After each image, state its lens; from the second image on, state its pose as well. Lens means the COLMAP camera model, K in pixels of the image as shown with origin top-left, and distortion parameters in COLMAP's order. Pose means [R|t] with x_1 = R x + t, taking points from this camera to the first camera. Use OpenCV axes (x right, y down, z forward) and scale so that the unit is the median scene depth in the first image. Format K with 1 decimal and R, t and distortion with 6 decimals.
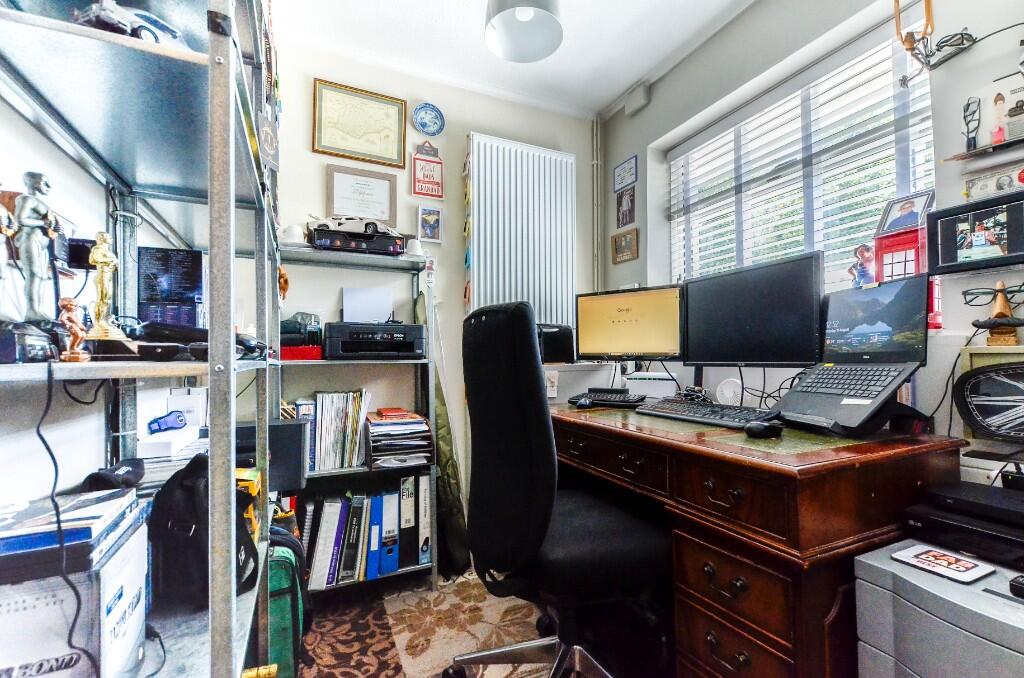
lens RADIAL K [[441.4, 0, 513.6], [0, 441.4, 354.0], [0, 0, 1]] dist [0.001455, -0.000105]
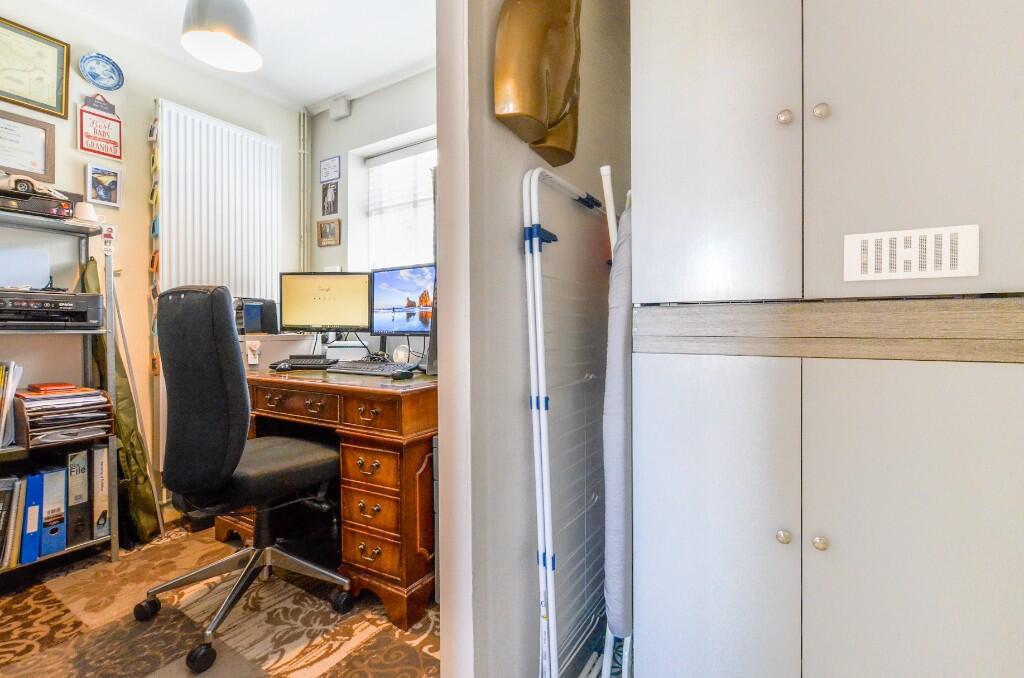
lens RADIAL K [[446.9, 0, 515.7], [0, 446.9, 330.6], [0, 0, 1]] dist [0.002934, -0.001506]
pose [[0.826901, 0.003147, 0.562339, -0.000594], [-0.008445, 0.999941, 0.006822, -0.000550], [-0.562284, -0.010391, 0.826879, -0.311141]]
